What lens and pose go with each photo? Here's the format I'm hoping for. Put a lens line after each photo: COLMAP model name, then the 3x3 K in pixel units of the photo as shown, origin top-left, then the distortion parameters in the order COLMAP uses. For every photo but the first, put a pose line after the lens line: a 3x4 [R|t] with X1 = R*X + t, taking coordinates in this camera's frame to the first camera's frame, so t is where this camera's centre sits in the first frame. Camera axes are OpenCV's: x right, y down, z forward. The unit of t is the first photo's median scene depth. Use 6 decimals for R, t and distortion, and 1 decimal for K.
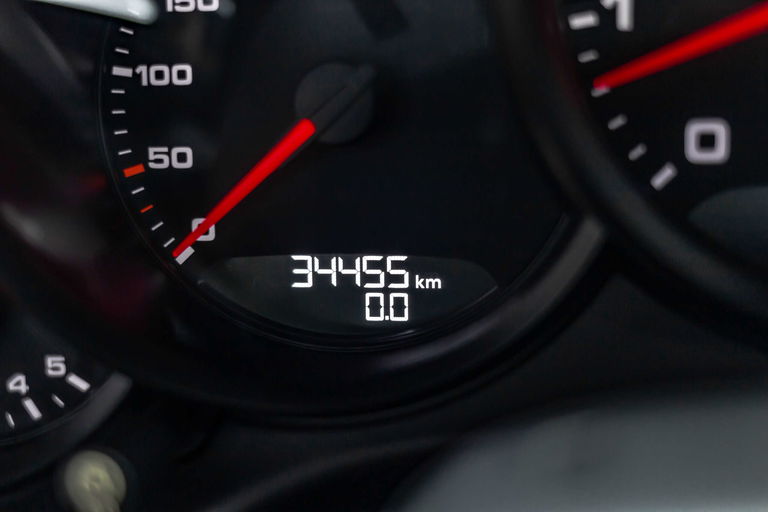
lens RADIAL K [[1246.3, 0, 384.0], [0, 1246.3, 256.0], [0, 0, 1]] dist [-0.076286, 0.074848]
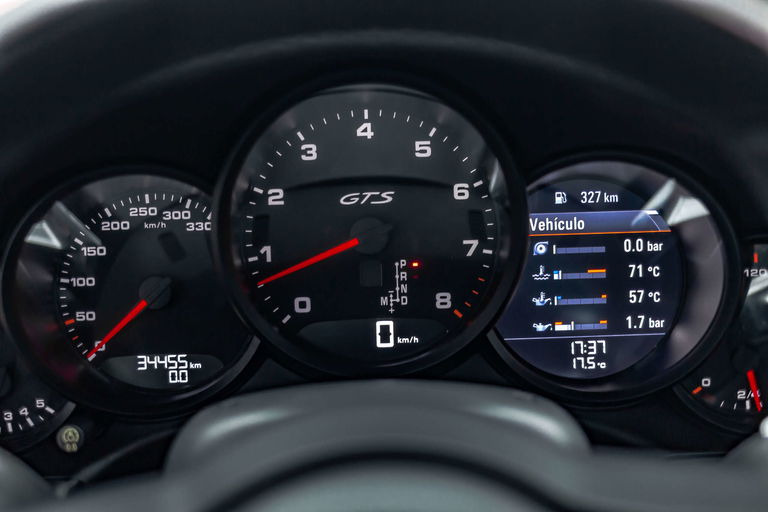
lens RADIAL K [[1246.3, 0, 384.0], [0, 1246.3, 256.0], [0, 0, 1]] dist [-0.076286, 0.074848]
pose [[0.988959, -0.018918, 0.146975, 0.047005], [0.034971, 0.993598, -0.107426, 0.082575], [-0.144002, 0.111380, 0.983289, -1.446011]]
